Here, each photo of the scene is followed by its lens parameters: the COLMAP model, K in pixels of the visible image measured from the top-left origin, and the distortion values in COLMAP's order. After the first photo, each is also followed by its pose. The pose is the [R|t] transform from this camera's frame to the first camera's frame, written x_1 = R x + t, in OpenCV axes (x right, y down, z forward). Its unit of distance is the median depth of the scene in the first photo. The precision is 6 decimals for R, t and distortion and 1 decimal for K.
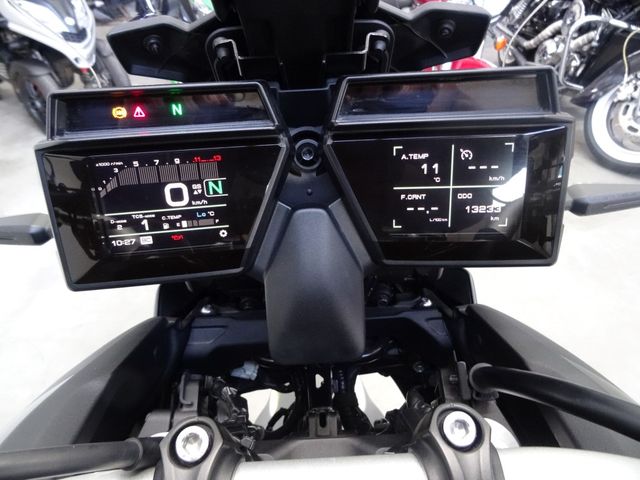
lens RADIAL K [[457.7, 0, 320.7], [0, 457.7, 238.2], [0, 0, 1]] dist [0.002048, -0.001348]
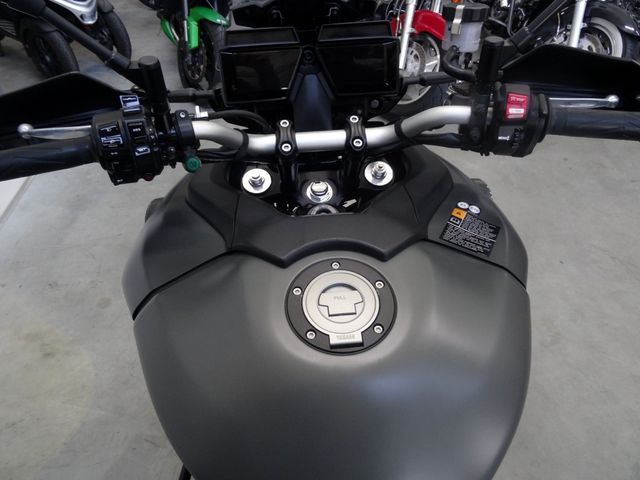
lens RADIAL K [[457.7, 0, 323.0], [0, 457.7, 238.2], [0, 0, 1]] dist [0.002048, -0.001348]
pose [[0.998815, -0.027408, 0.040219, -0.086546], [0.023967, 0.996204, 0.083684, 0.673357], [-0.042360, -0.082621, 0.995680, -1.785553]]
